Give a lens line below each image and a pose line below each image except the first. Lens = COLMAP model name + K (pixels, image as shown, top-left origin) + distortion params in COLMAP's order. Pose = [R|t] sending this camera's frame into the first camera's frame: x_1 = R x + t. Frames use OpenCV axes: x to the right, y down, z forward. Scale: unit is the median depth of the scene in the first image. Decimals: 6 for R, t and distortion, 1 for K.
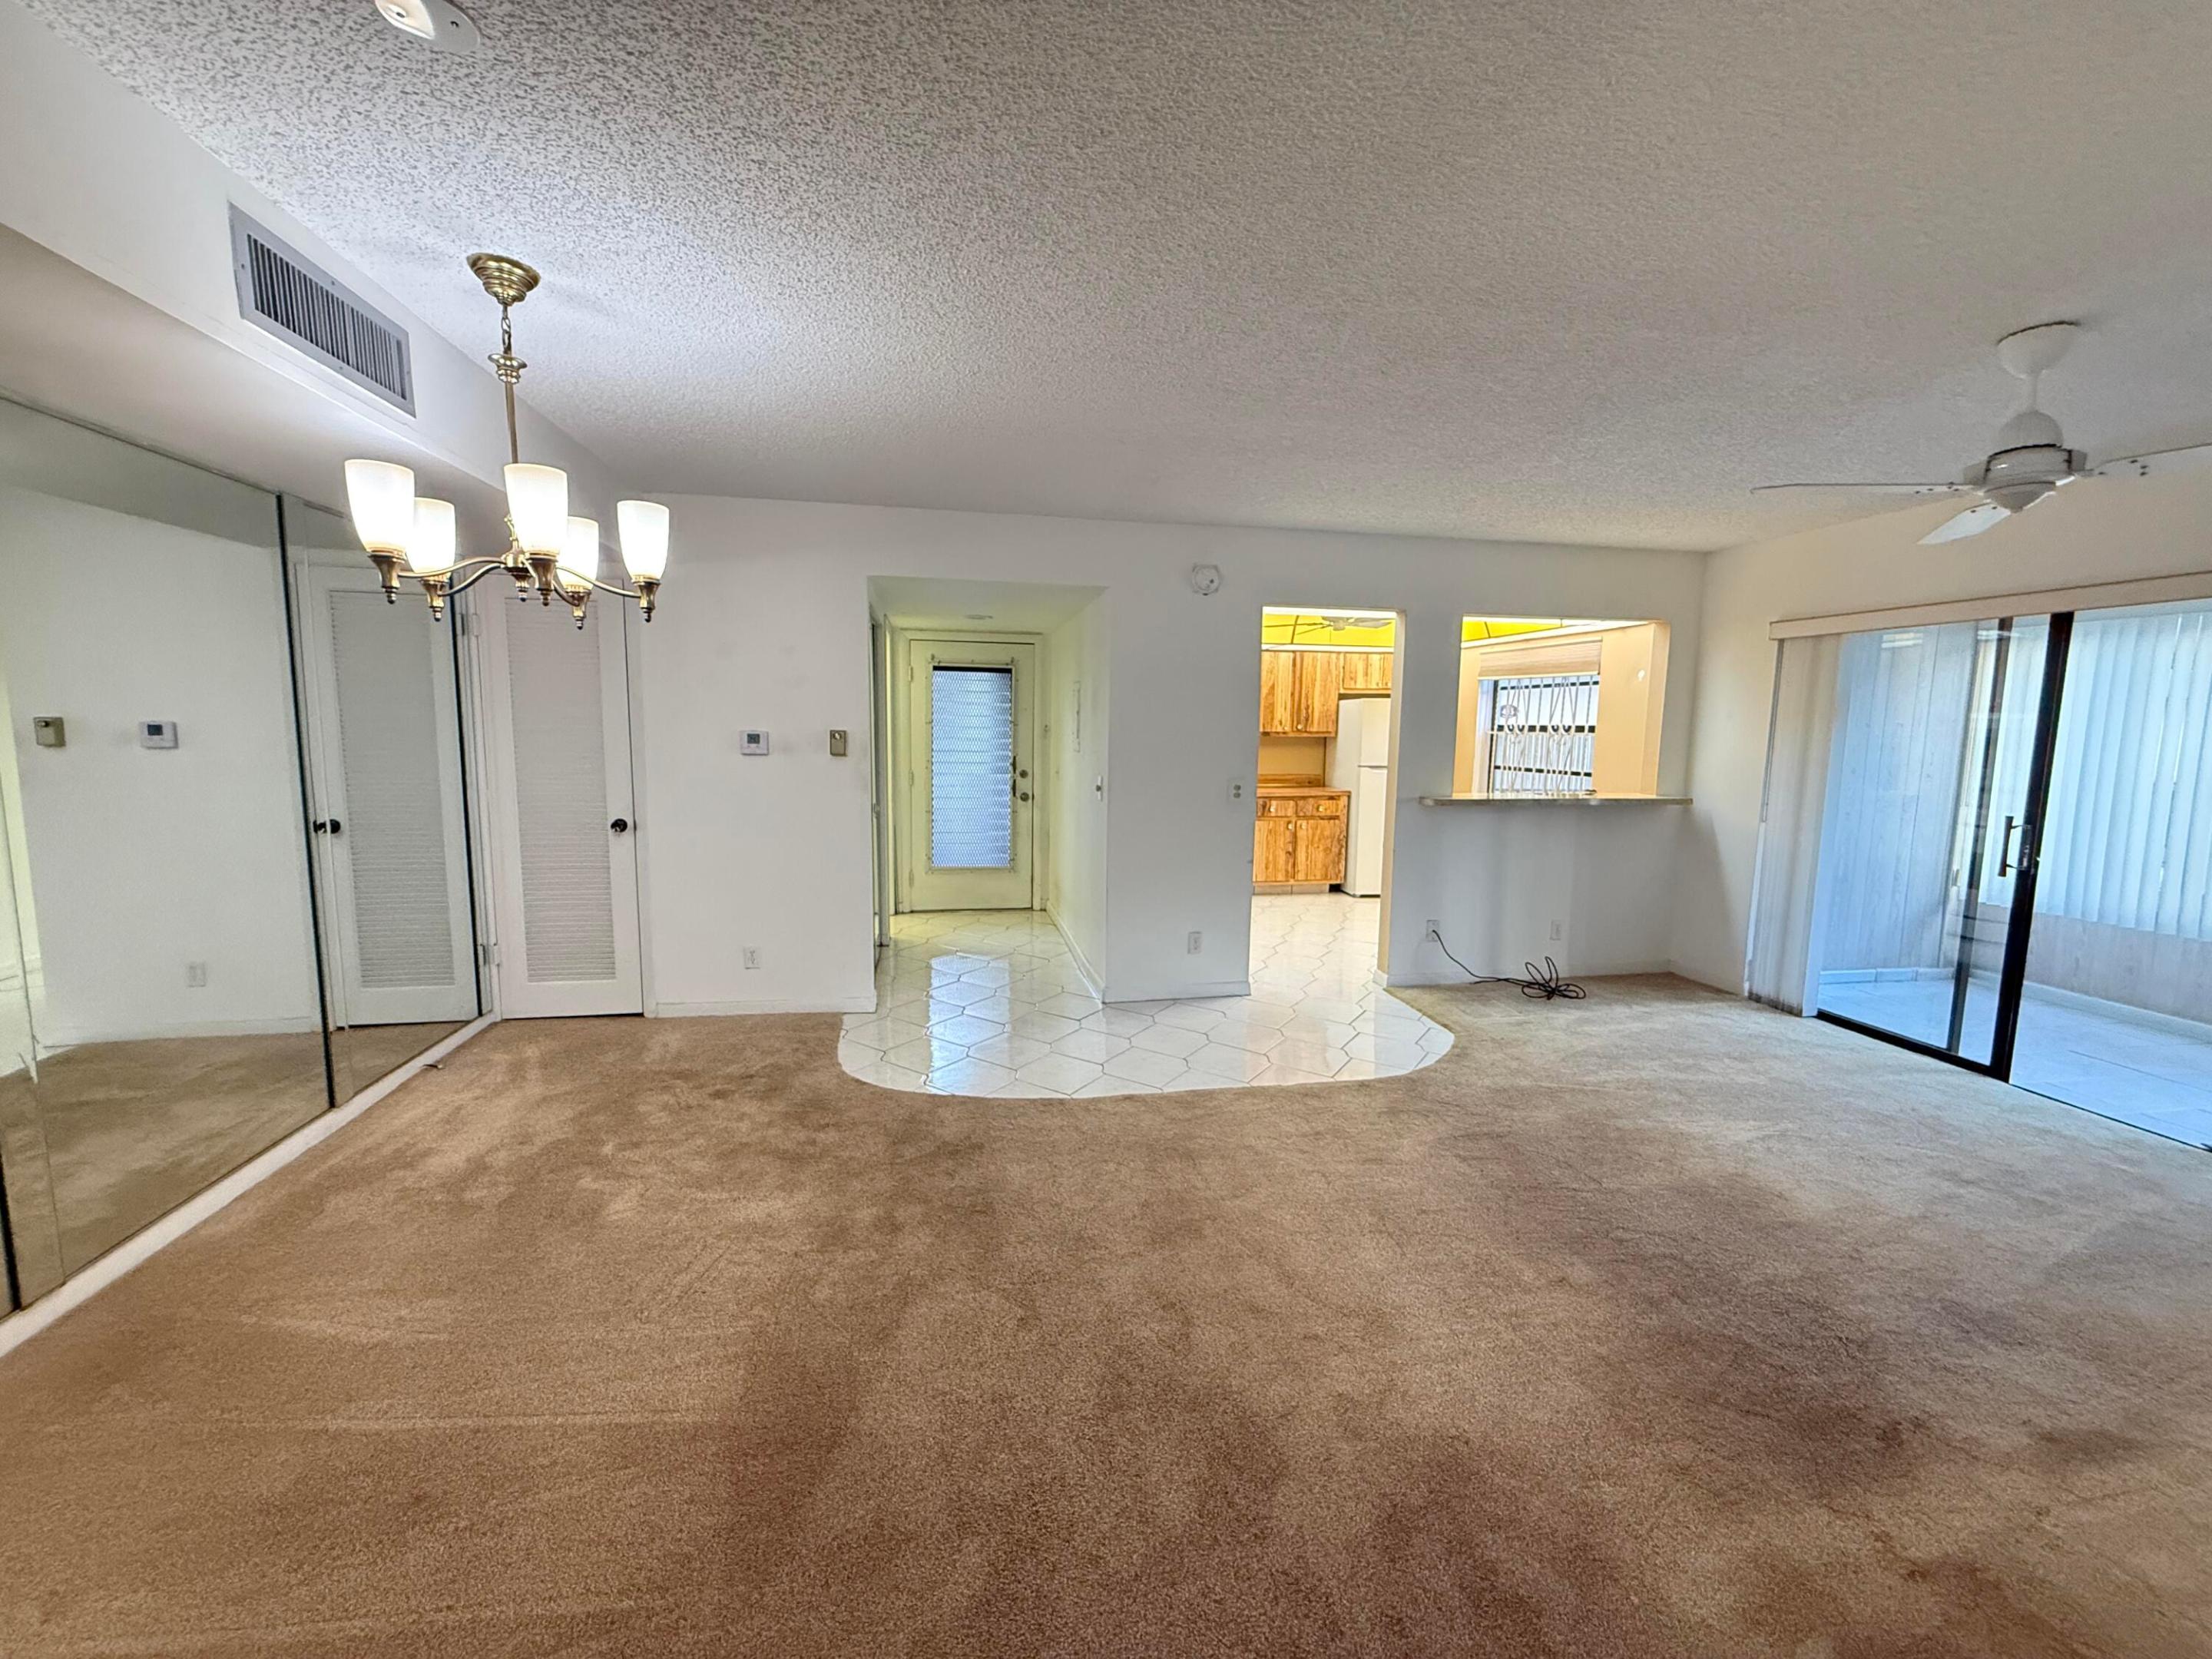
lens RADIAL K [[882.4, 0, 1093.9], [0, 882.4, 833.8], [0, 0, 1]] dist [-0.001109, 0.000733]
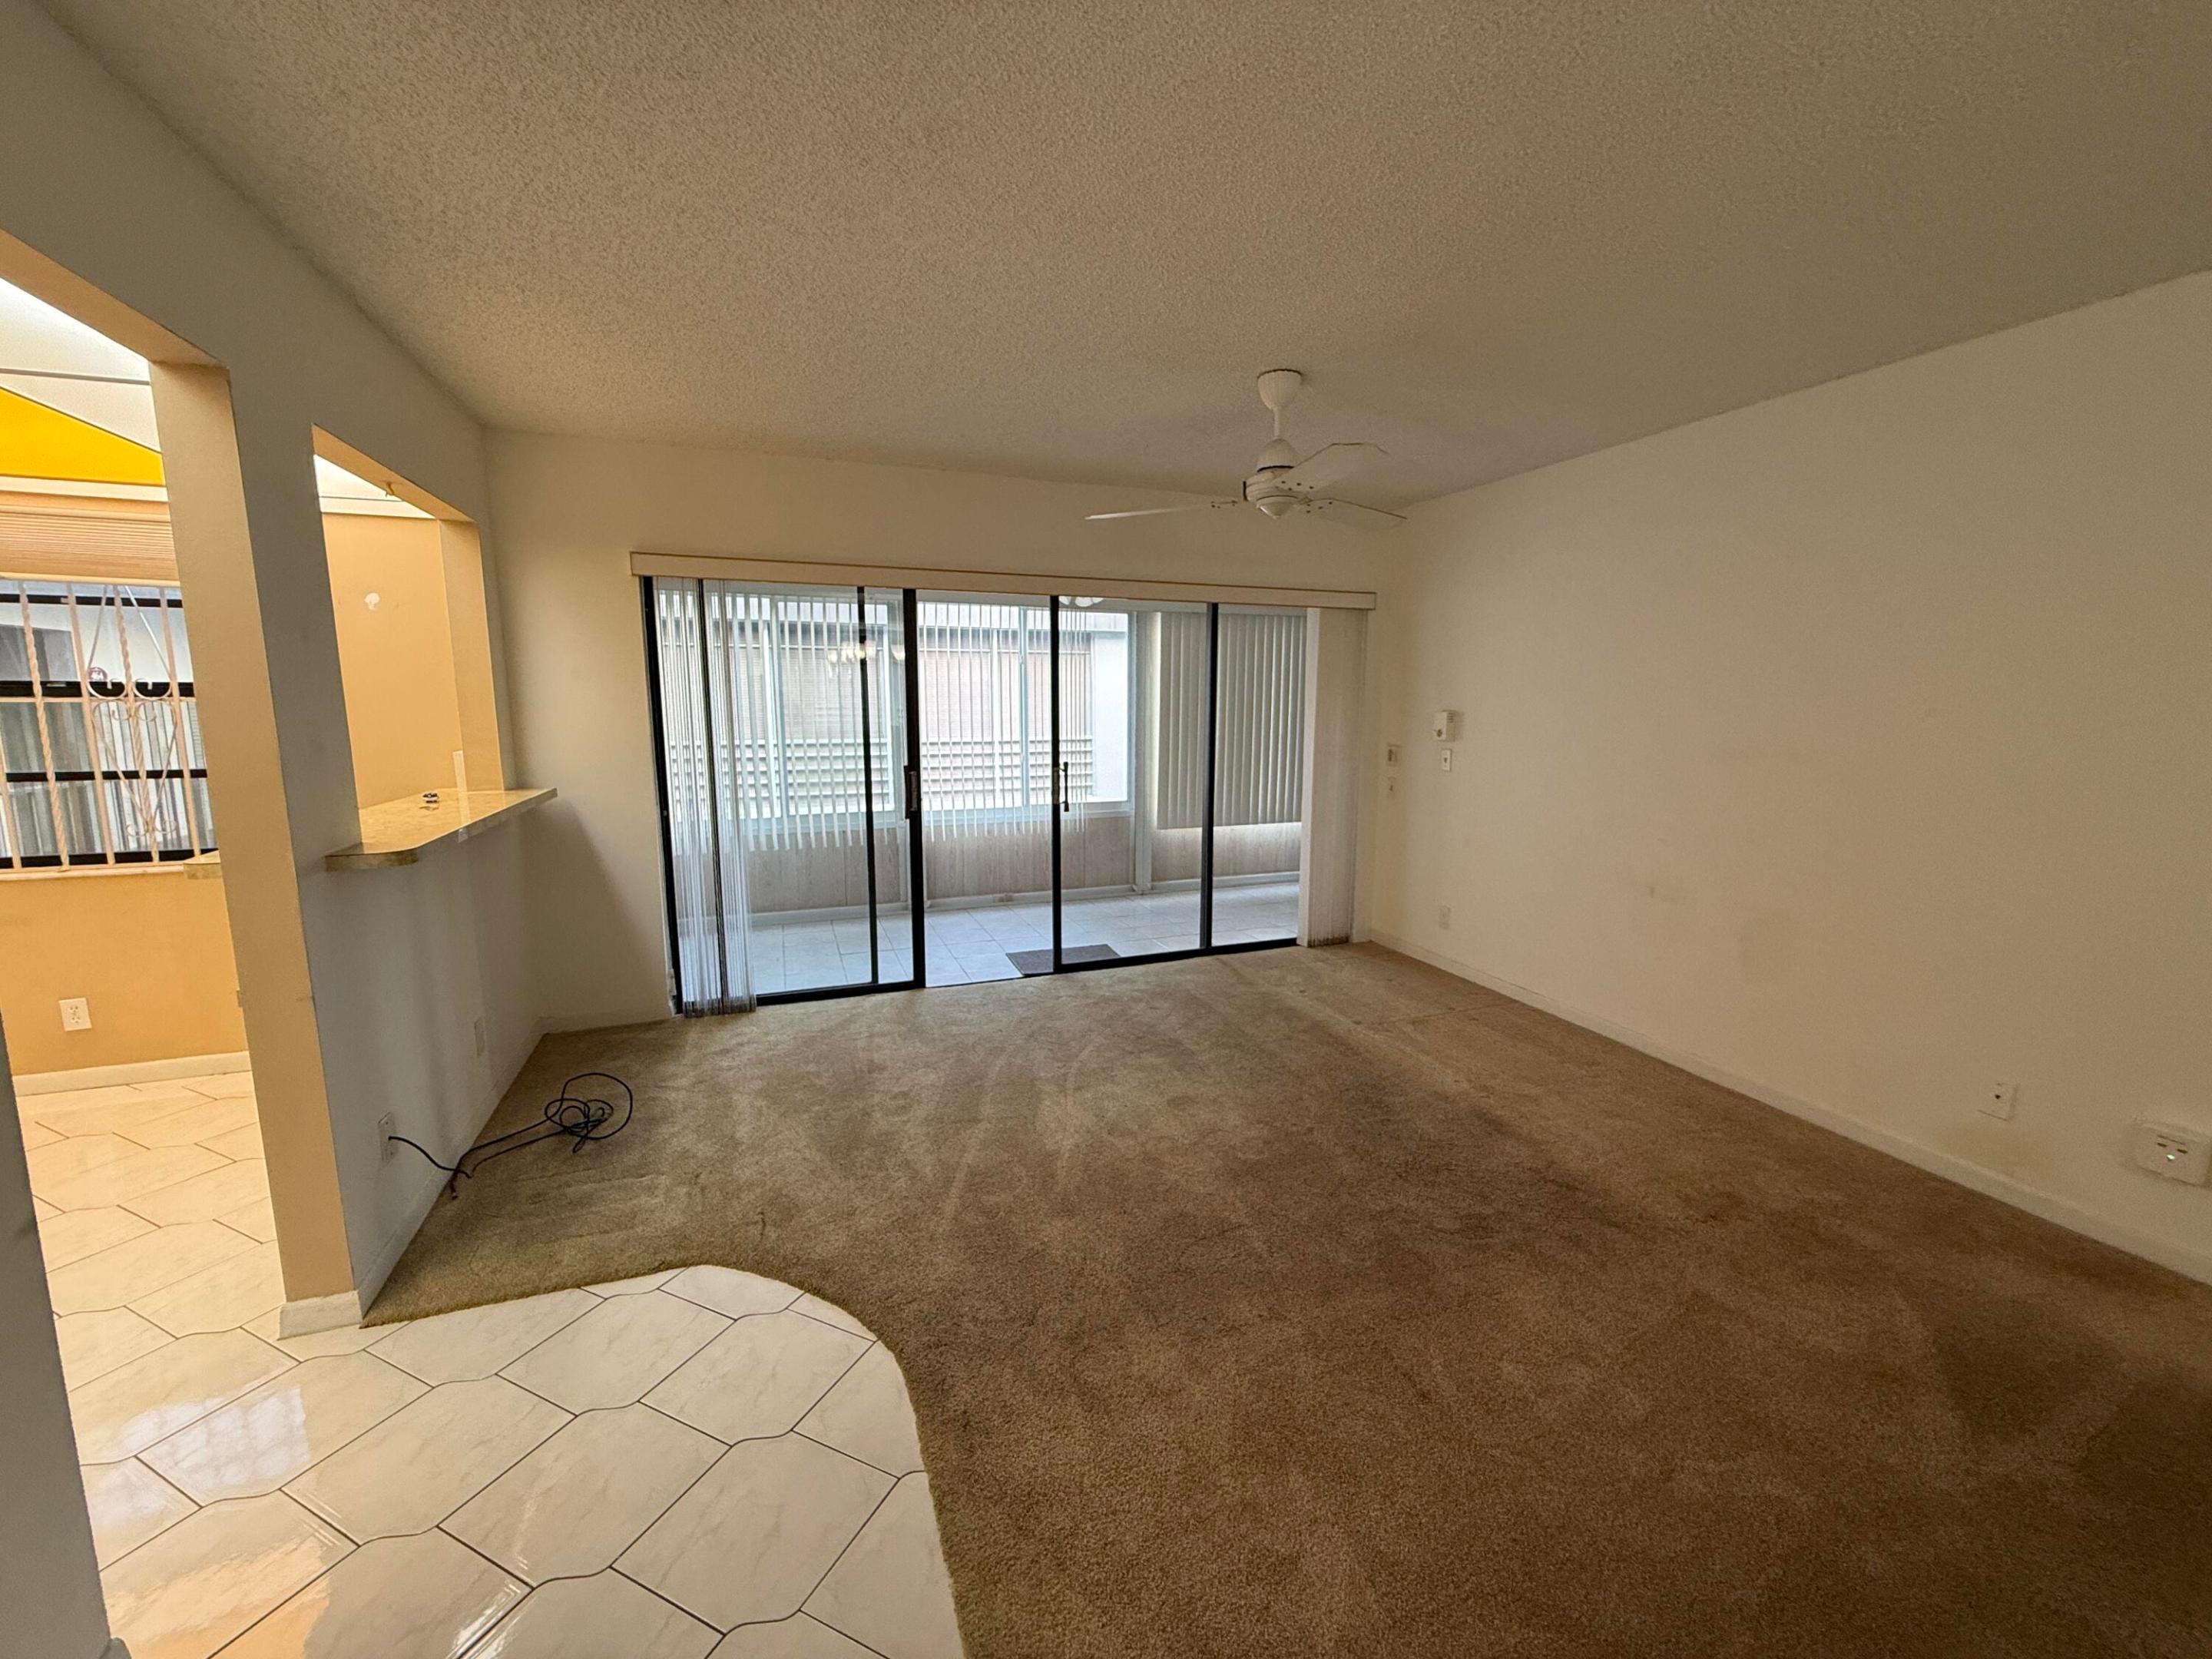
lens RADIAL K [[882.4, 0, 1107.0], [0, 882.4, 825.9], [0, 0, 1]] dist [-0.001109, 0.000733]
pose [[-0.170044, -0.155411, 0.973104, -0.113894], [0.115279, 0.977568, 0.176269, -0.100206], [-0.978670, 0.142152, -0.148314, 0.804303]]
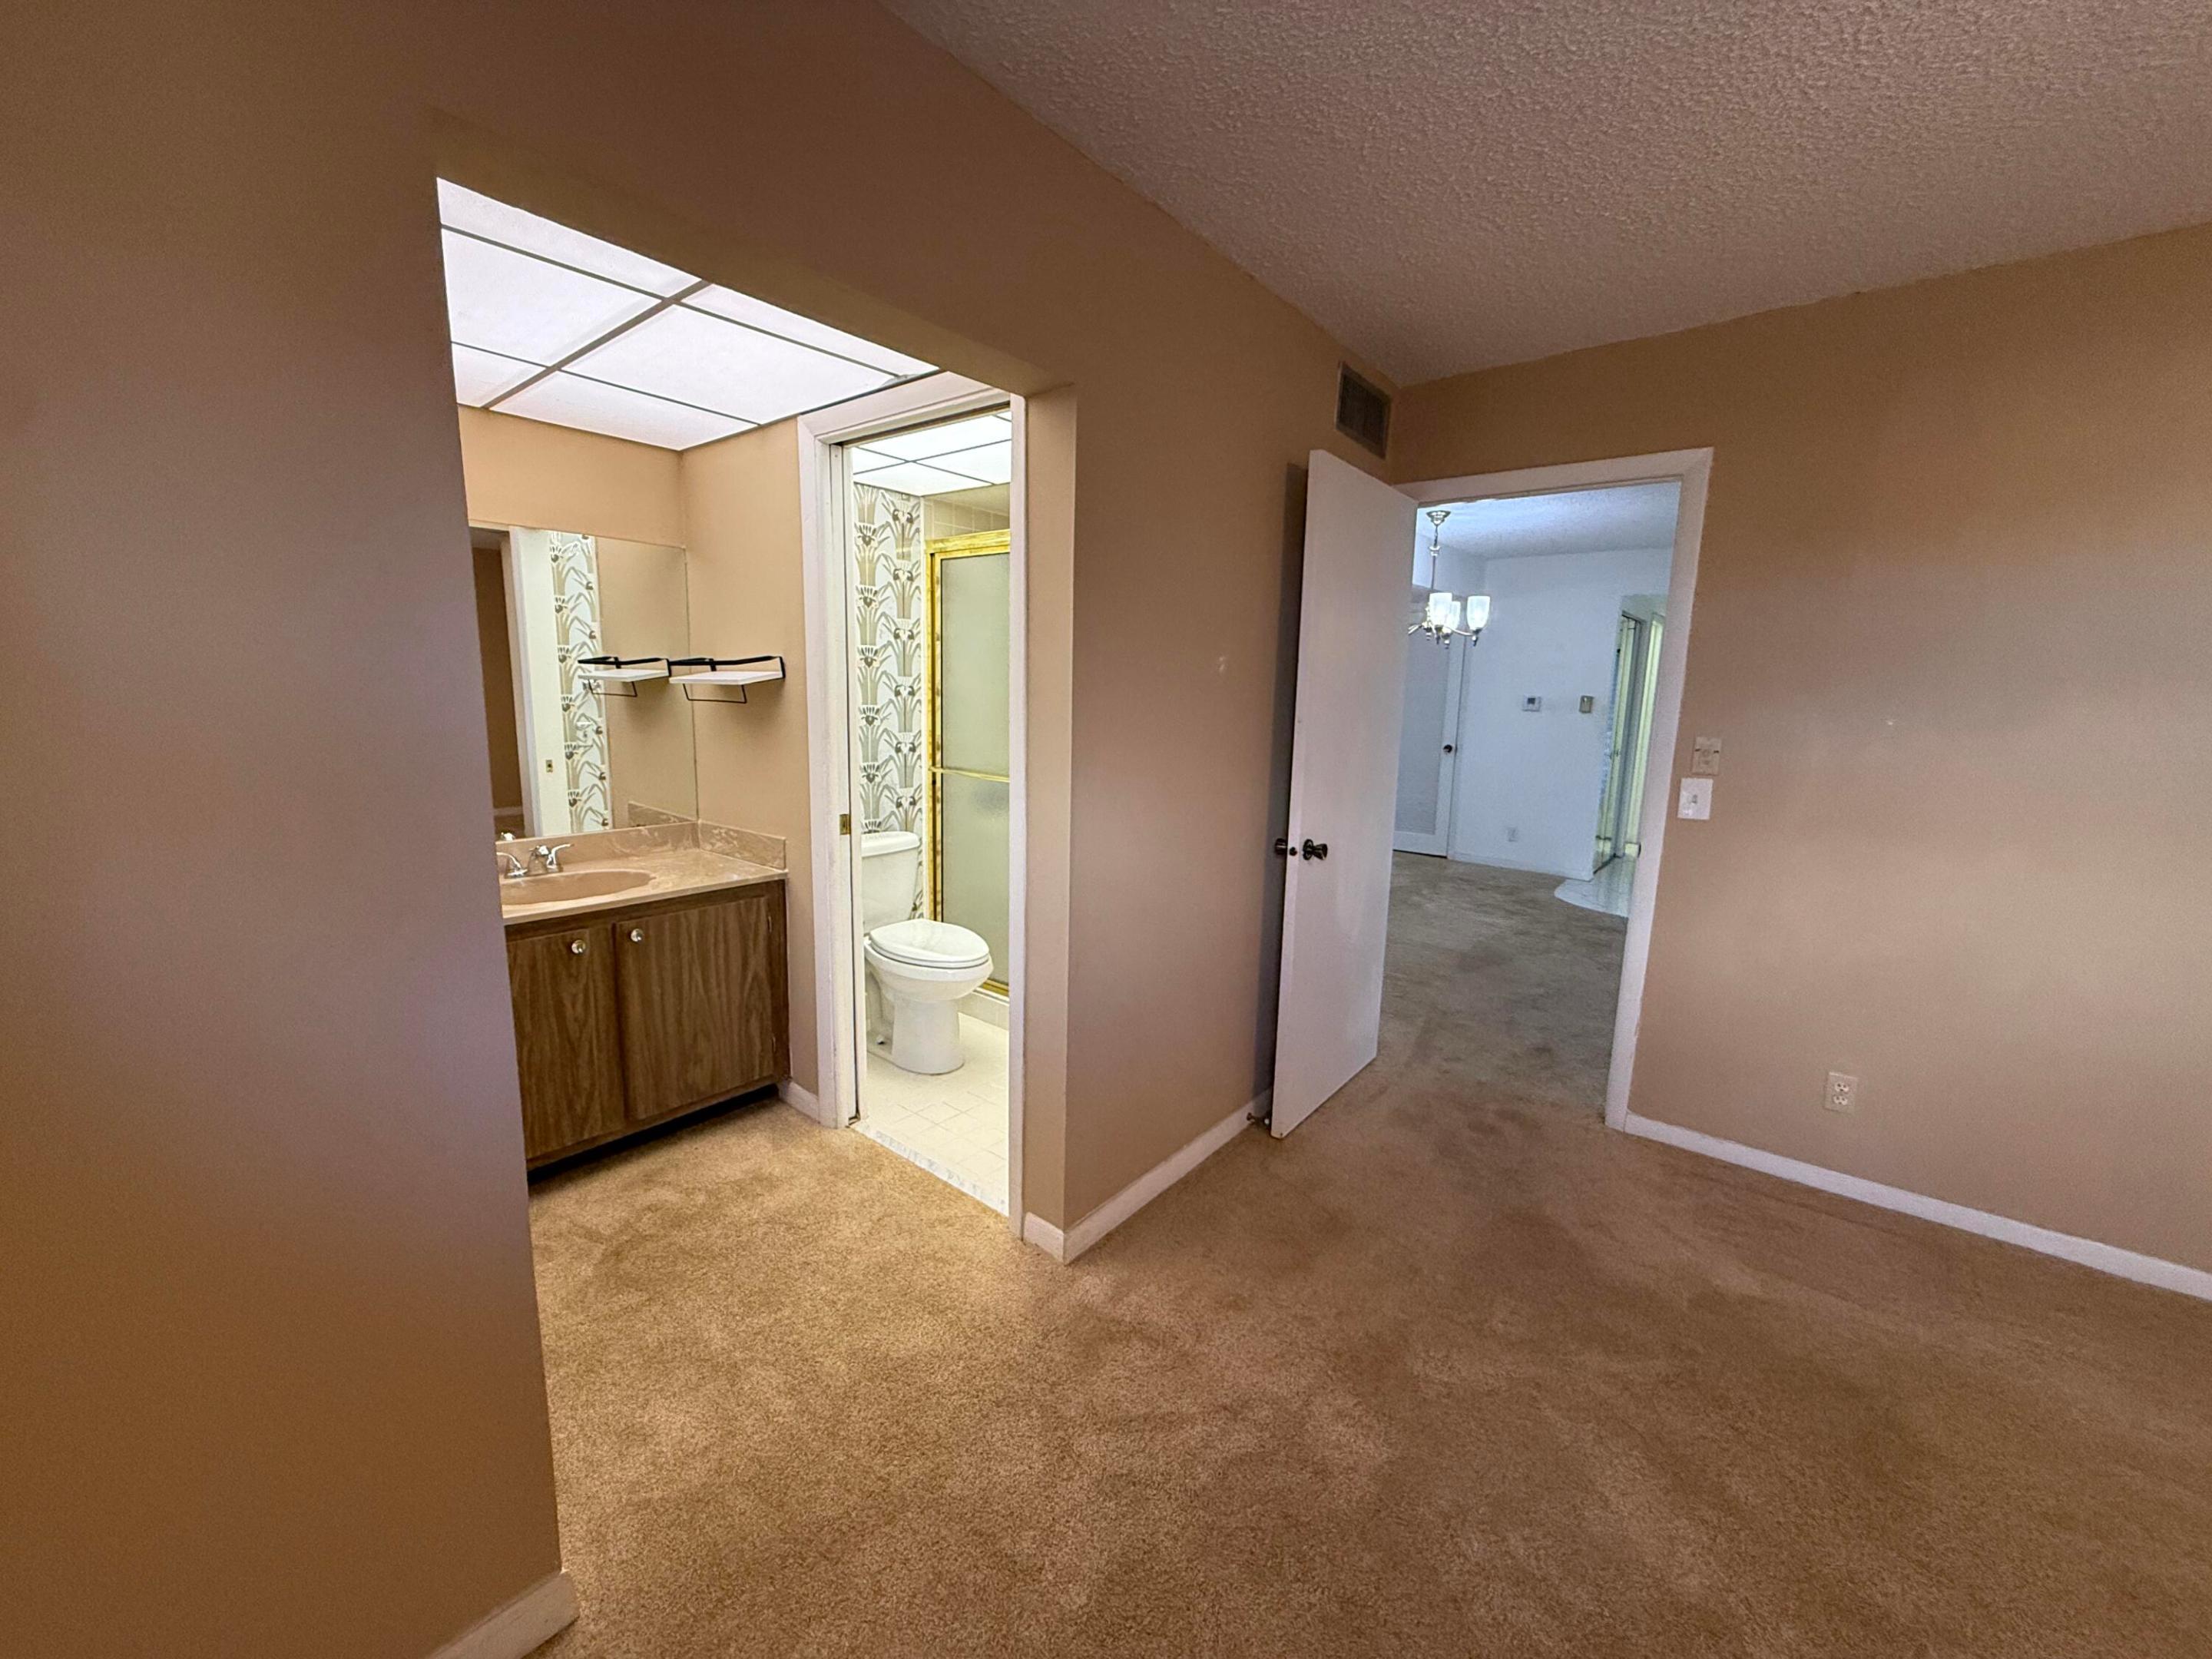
lens RADIAL K [[882.4, 0, 1100.7], [0, 882.4, 827.0], [0, 0, 1]] dist [-0.001109, 0.000733]
pose [[0.650101, 0.120464, -0.750238, 0.354771], [-0.104248, 0.992157, 0.068974, 0.096124], [0.752662, 0.033371, 0.657560, -0.680971]]
